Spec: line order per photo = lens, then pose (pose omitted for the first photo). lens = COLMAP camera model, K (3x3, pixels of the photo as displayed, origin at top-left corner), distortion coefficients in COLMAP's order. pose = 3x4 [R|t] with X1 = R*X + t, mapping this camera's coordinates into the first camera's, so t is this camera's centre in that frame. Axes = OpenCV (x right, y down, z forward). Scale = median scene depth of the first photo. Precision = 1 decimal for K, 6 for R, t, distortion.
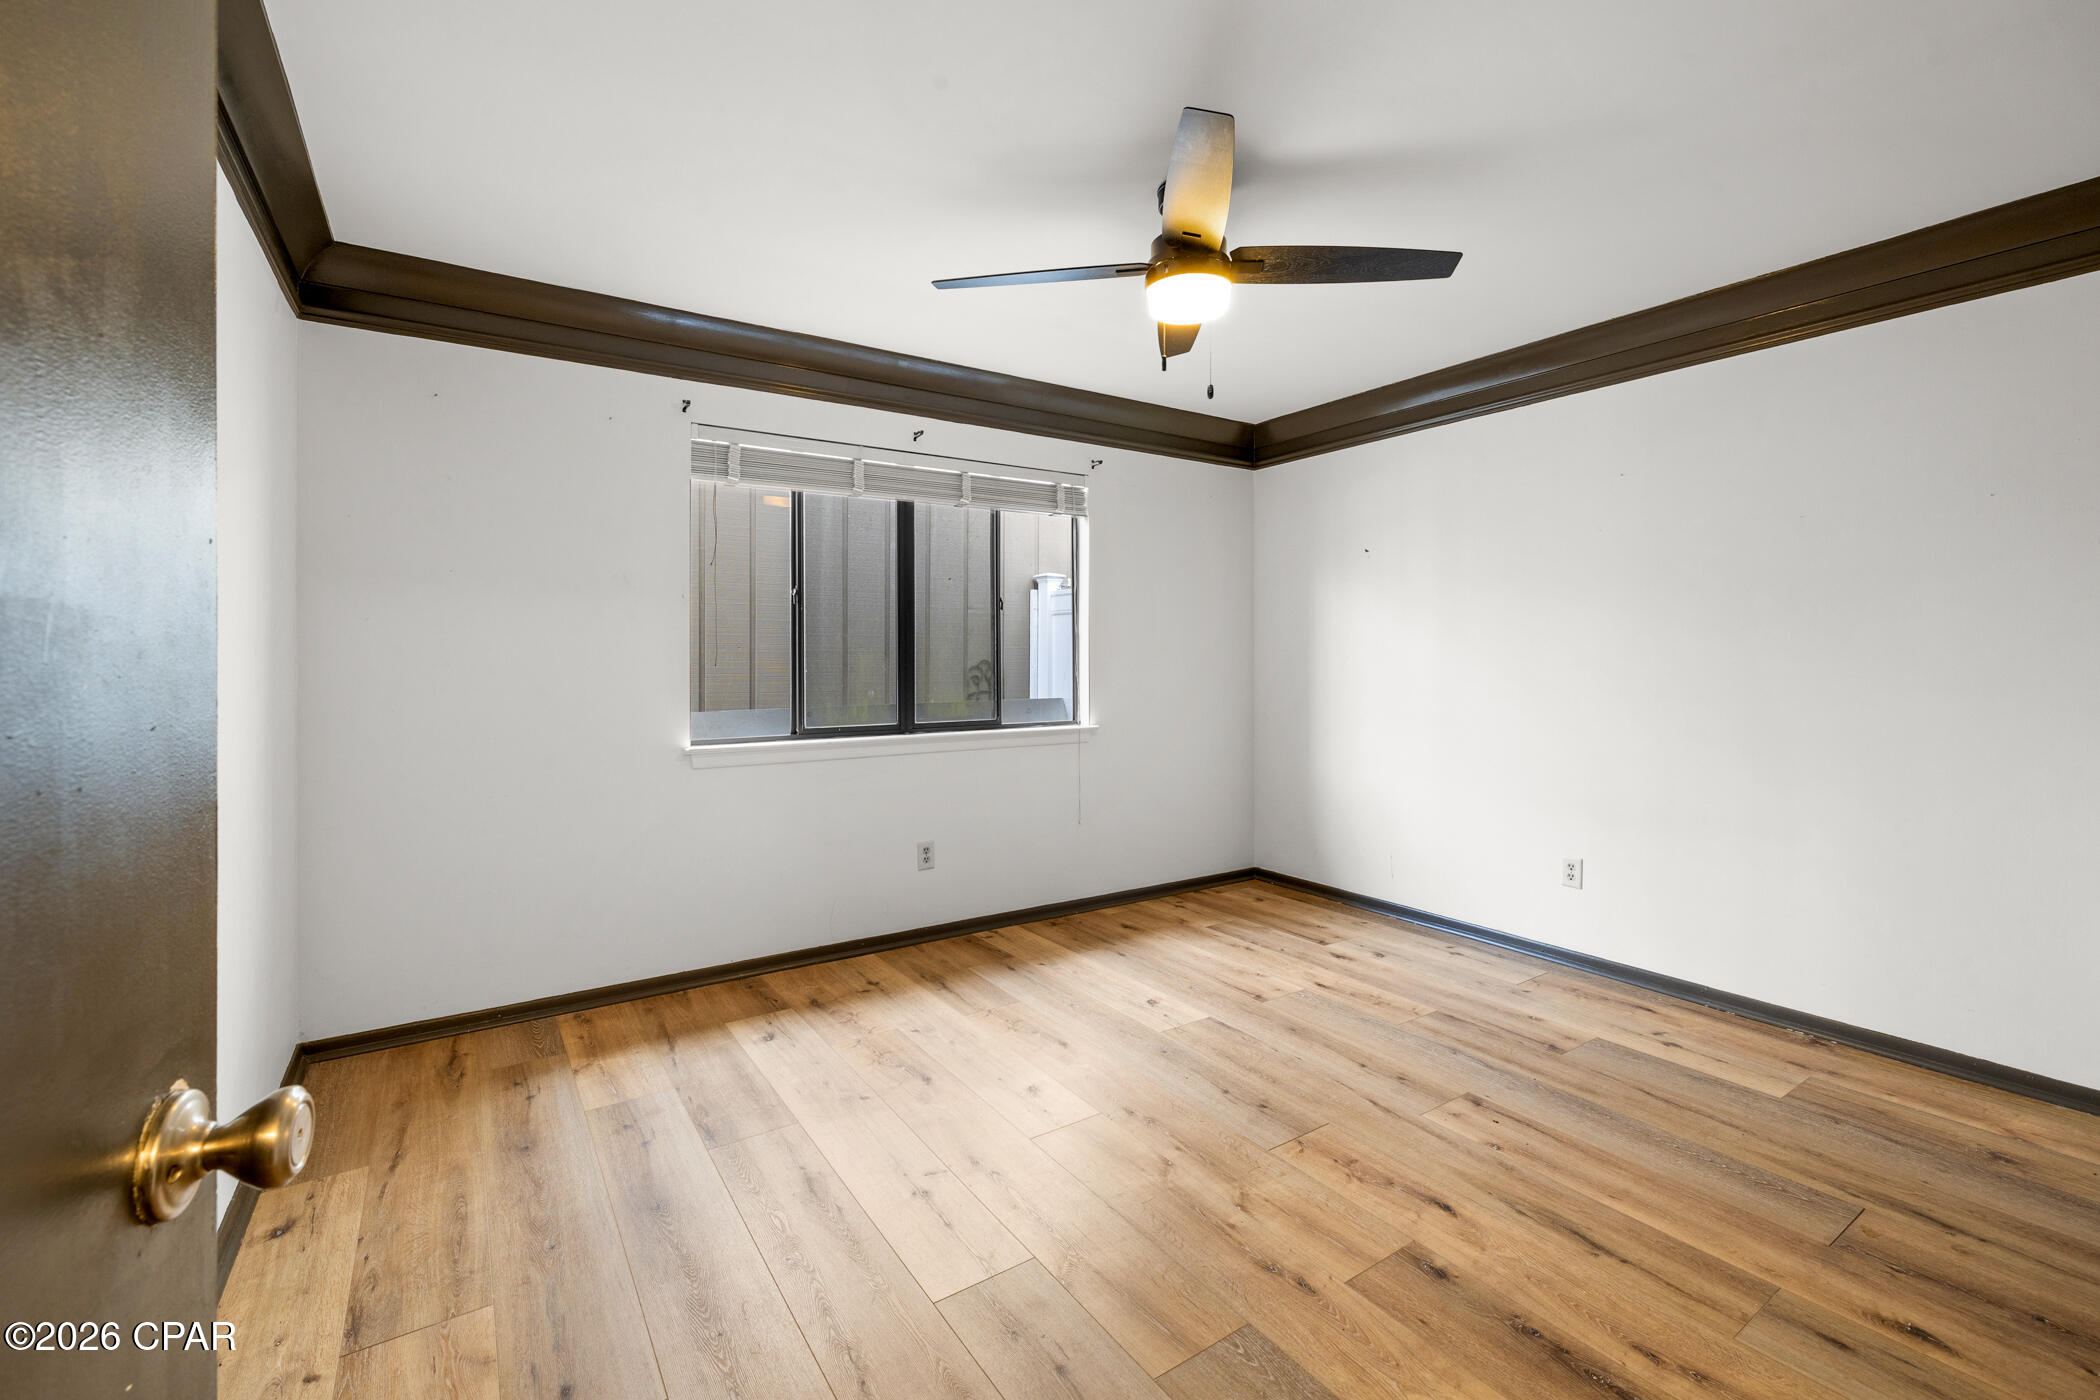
lens RADIAL K [[886.2, 0, 1047.4], [0, 886.2, 709.2], [0, 0, 1]] dist [0.000128, -0.000053]
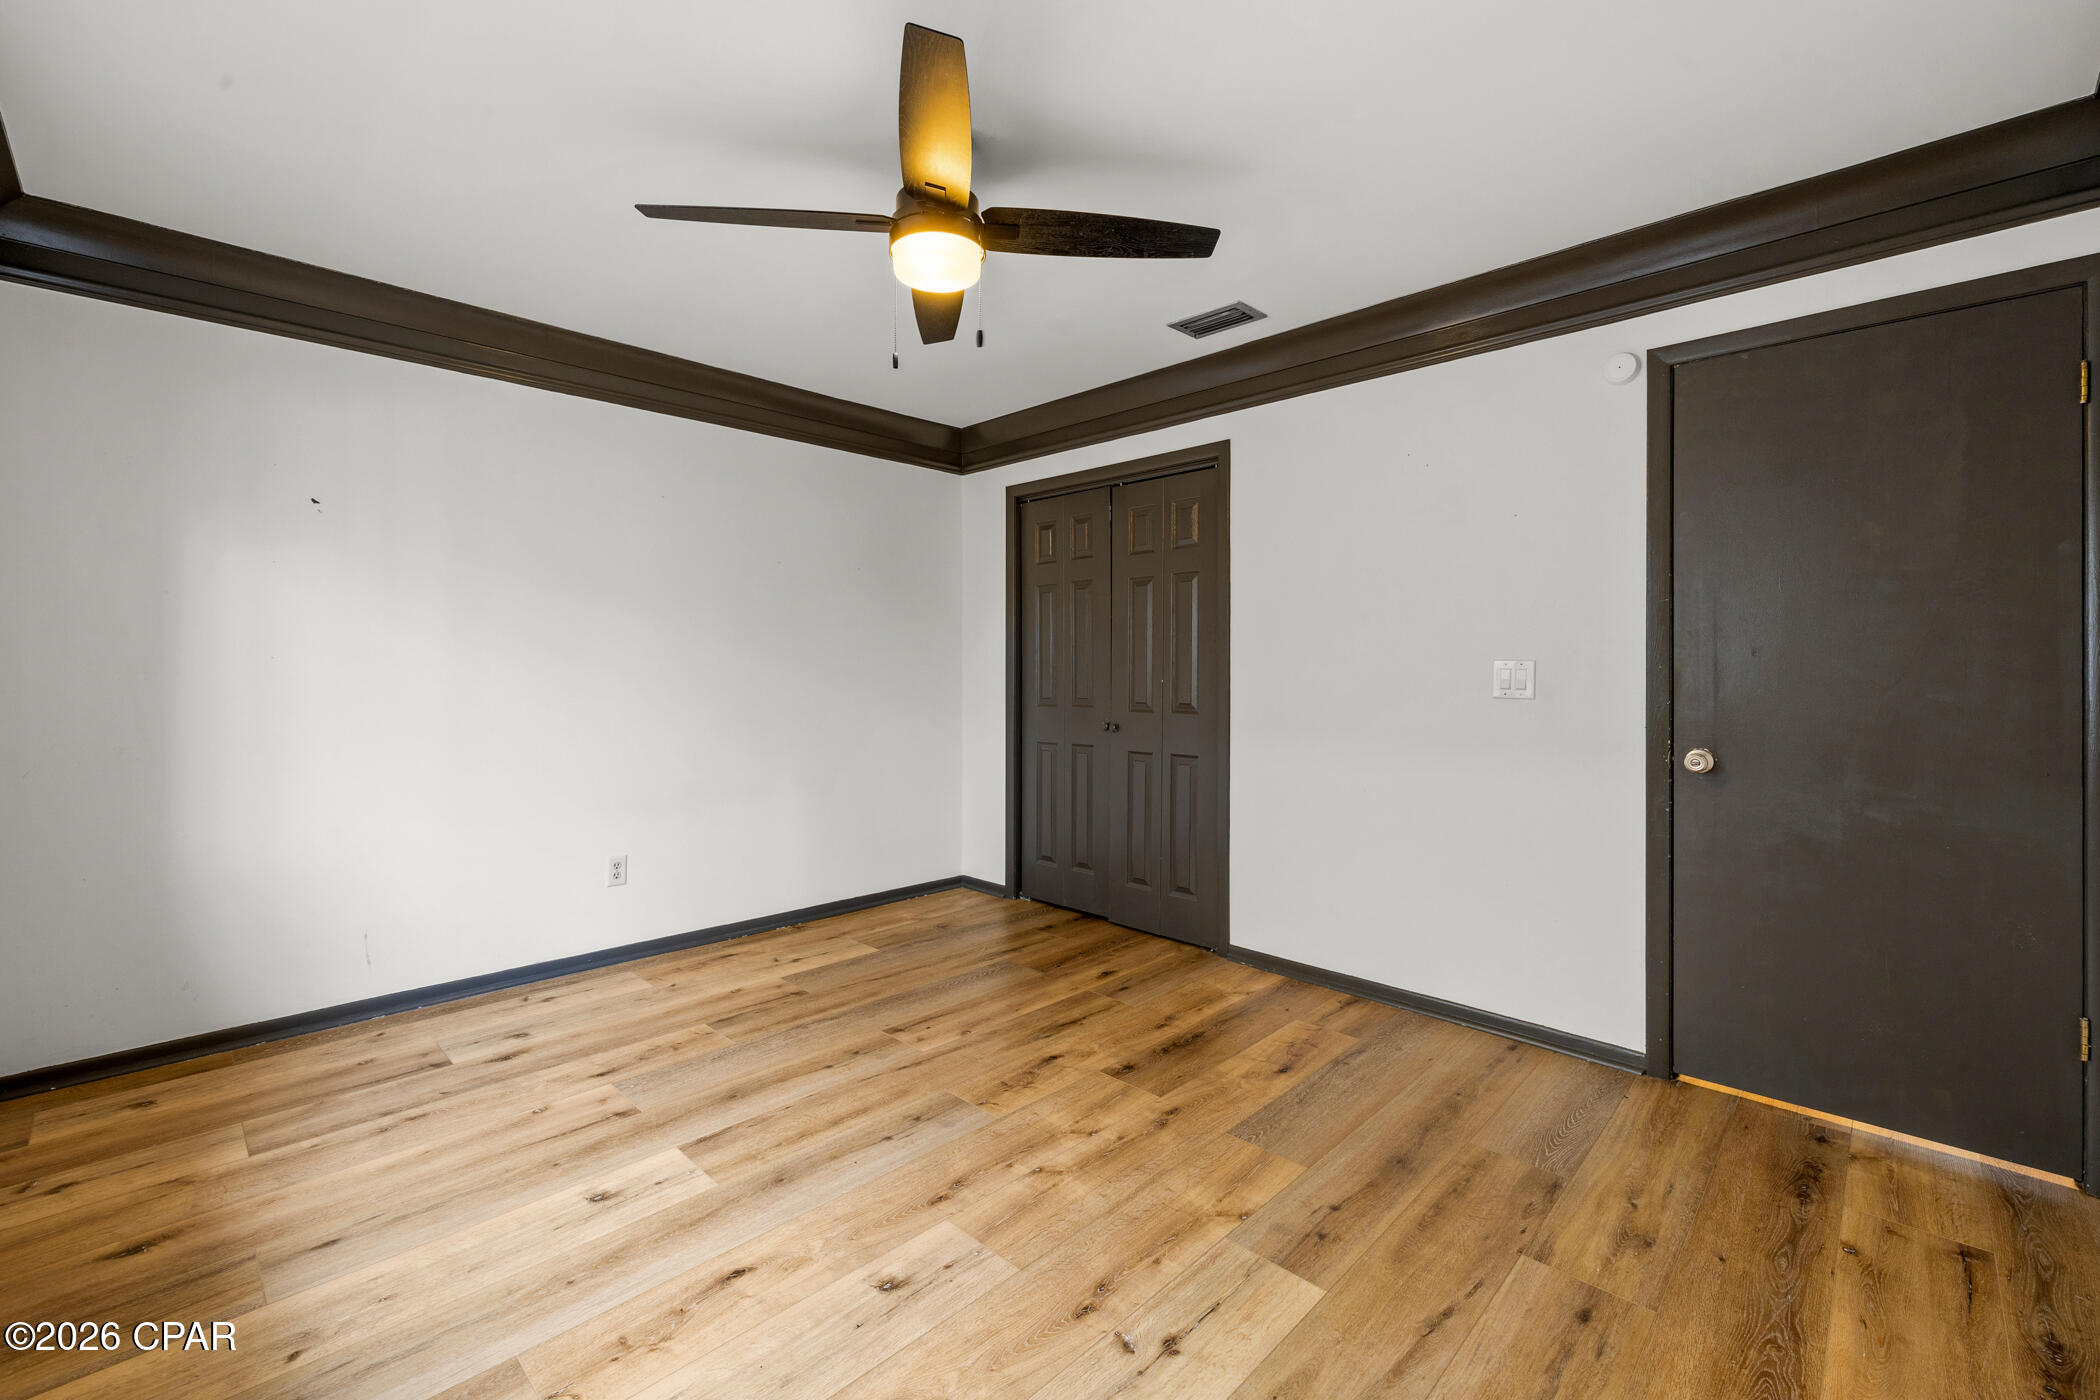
lens RADIAL K [[872.8, 0, 1051.6], [0, 872.8, 689.6], [0, 0, 1]] dist [-0.001431, 0.000224]
pose [[-0.202069, -0.023945, 0.979079, -0.622246], [0.054546, 0.997874, 0.035662, -0.040818], [-0.977851, 0.060611, -0.200333, 0.892365]]
